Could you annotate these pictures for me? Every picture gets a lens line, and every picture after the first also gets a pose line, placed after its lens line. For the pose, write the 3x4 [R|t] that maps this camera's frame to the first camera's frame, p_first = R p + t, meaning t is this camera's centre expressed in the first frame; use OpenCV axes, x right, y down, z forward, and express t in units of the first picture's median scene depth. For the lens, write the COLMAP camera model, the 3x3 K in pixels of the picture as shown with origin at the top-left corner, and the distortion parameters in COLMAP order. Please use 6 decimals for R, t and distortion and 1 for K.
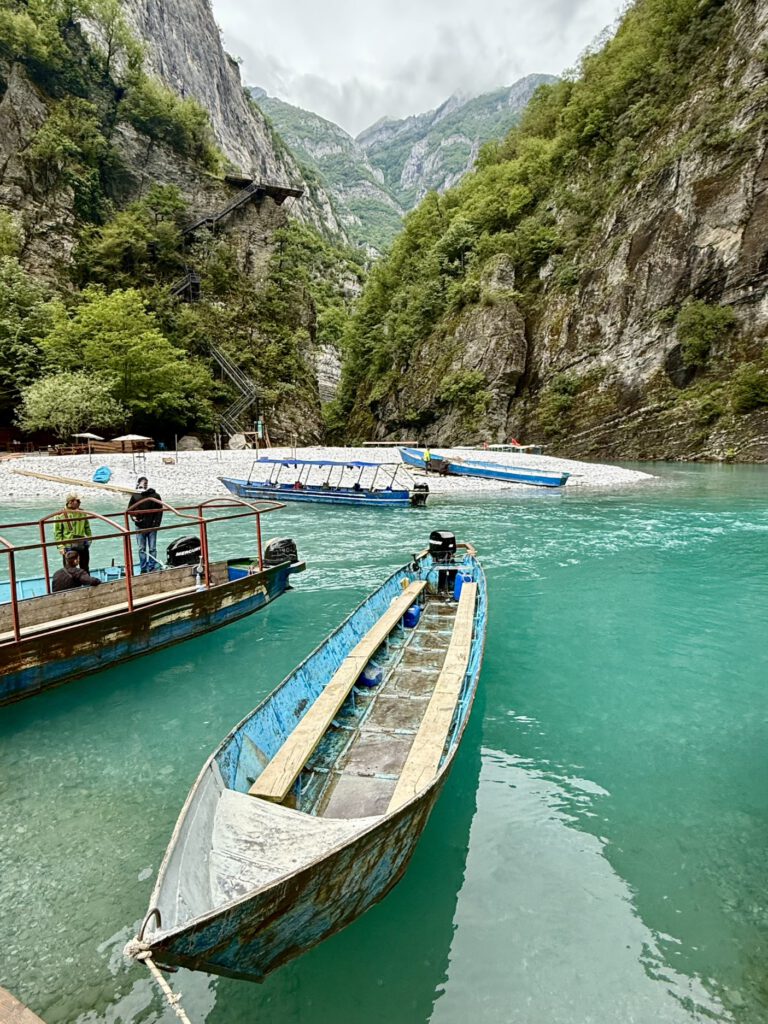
lens RADIAL K [[607.5, 0, 384.0], [0, 607.5, 512.0], [0, 0, 1]] dist [-0.003387, -0.002951]
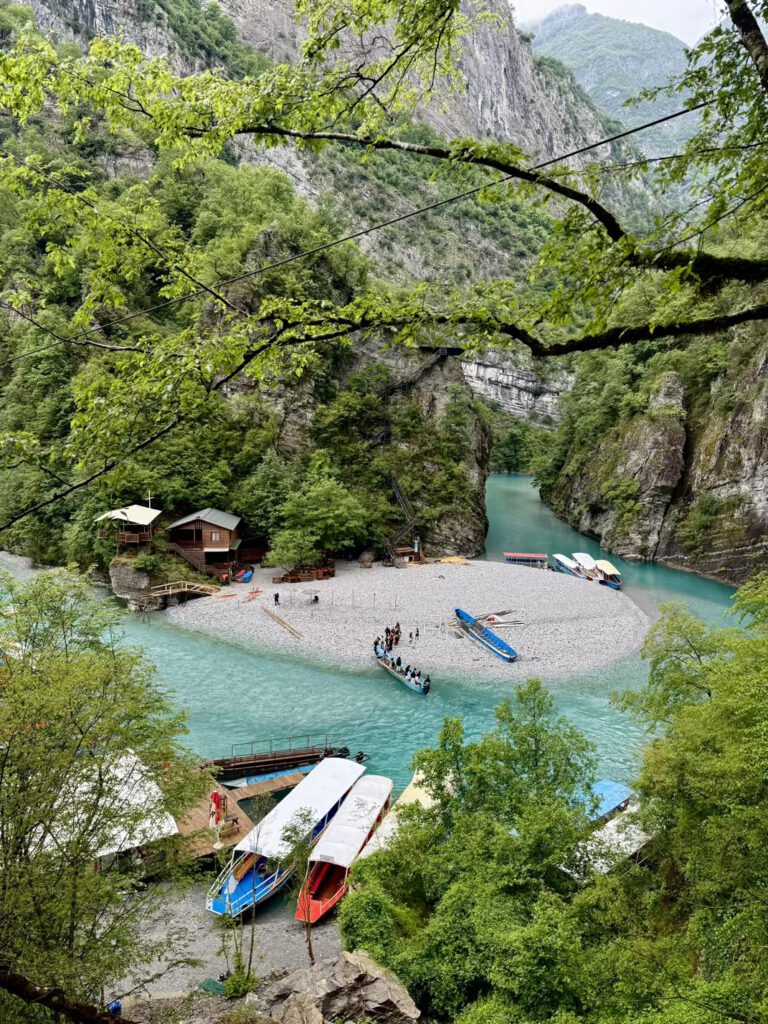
lens RADIAL K [[702.0, 0, 384.0], [0, 702.0, 512.0], [0, 0, 1]] dist [0.001903, -0.001728]
pose [[0.910629, 0.089558, -0.403404, 0.278841], [-0.081535, 0.995981, 0.037060, -0.196052], [0.405102, -0.000857, 0.914271, -0.391953]]
